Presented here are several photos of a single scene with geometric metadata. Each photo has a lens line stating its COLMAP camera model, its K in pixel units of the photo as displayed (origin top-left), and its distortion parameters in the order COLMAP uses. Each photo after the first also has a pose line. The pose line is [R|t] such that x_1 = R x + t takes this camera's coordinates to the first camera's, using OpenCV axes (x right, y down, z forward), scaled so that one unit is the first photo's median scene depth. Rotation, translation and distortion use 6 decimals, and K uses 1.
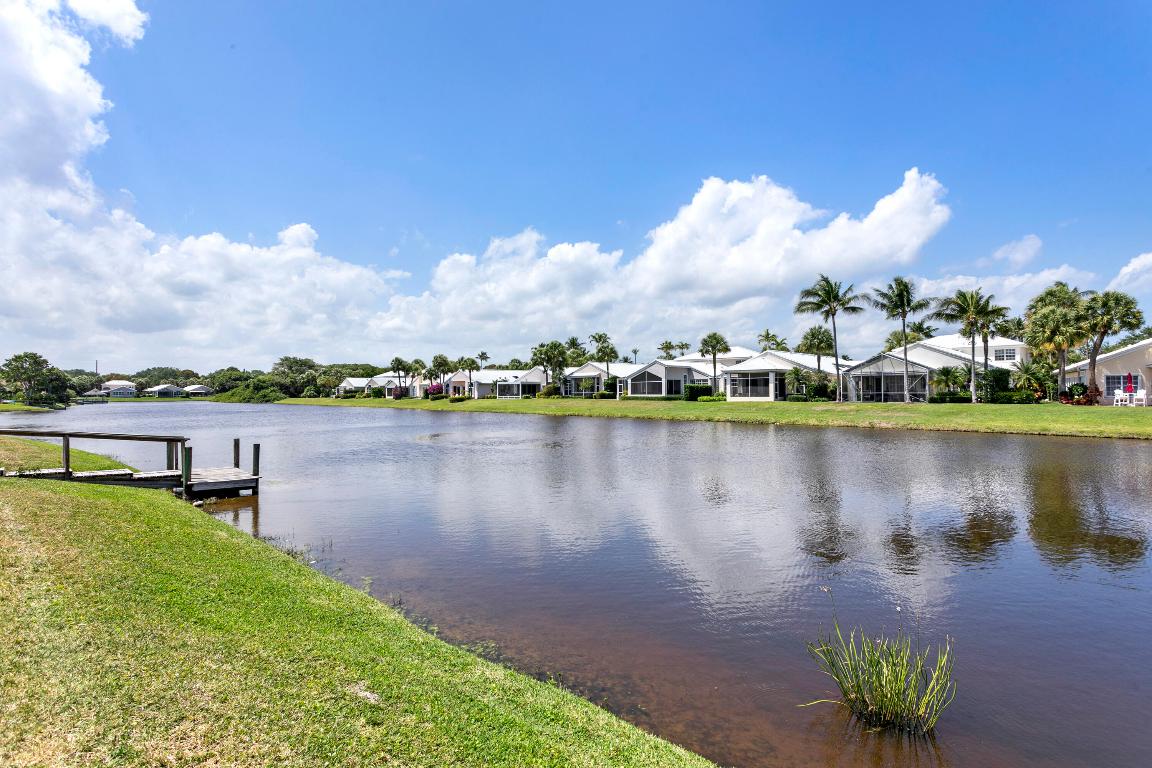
lens RADIAL K [[590.7, 0, 571.6], [0, 590.7, 377.5], [0, 0, 1]] dist [0.004178, -0.000633]
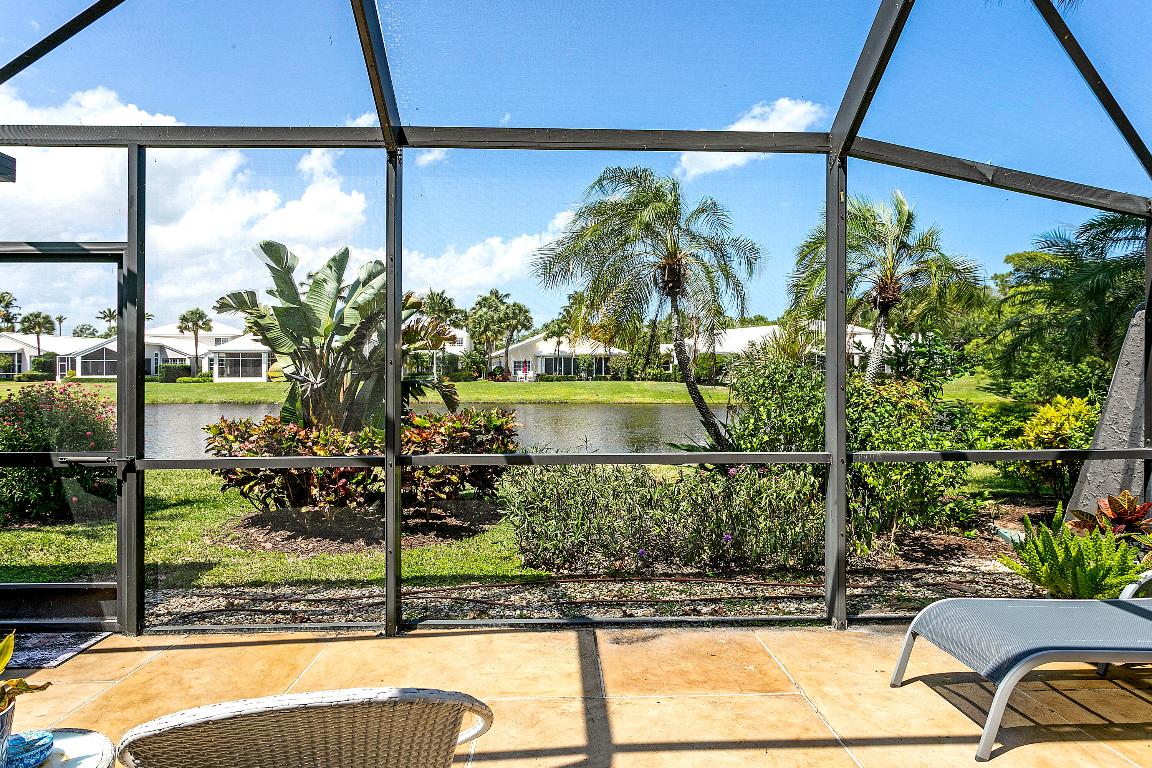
lens RADIAL K [[686.4, 0, 575.4], [0, 686.4, 373.8], [0, 0, 1]] dist [-0.008030, 0.001032]
pose [[0.693130, -0.001155, 0.720811, -0.115759], [-0.017444, 0.999679, 0.018376, -0.003261], [-0.720601, -0.025311, 0.692888, -0.157300]]
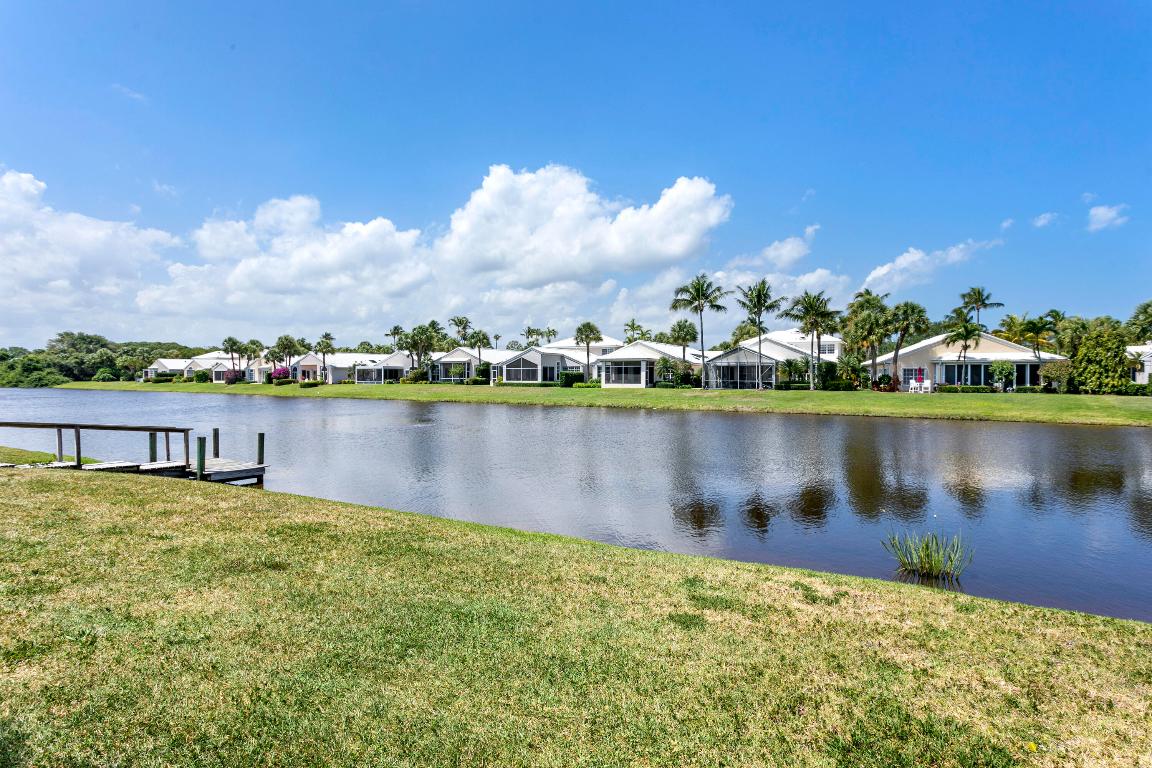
lens RADIAL K [[608.0, 0, 570.3], [0, 608.0, 378.3], [0, 0, 1]] dist [-0.004857, 0.000248]
pose [[0.963354, 0.006297, 0.268158, -0.078948], [-0.013601, 0.999585, 0.025386, -0.003420], [-0.267887, -0.028103, 0.963040, -0.033637]]
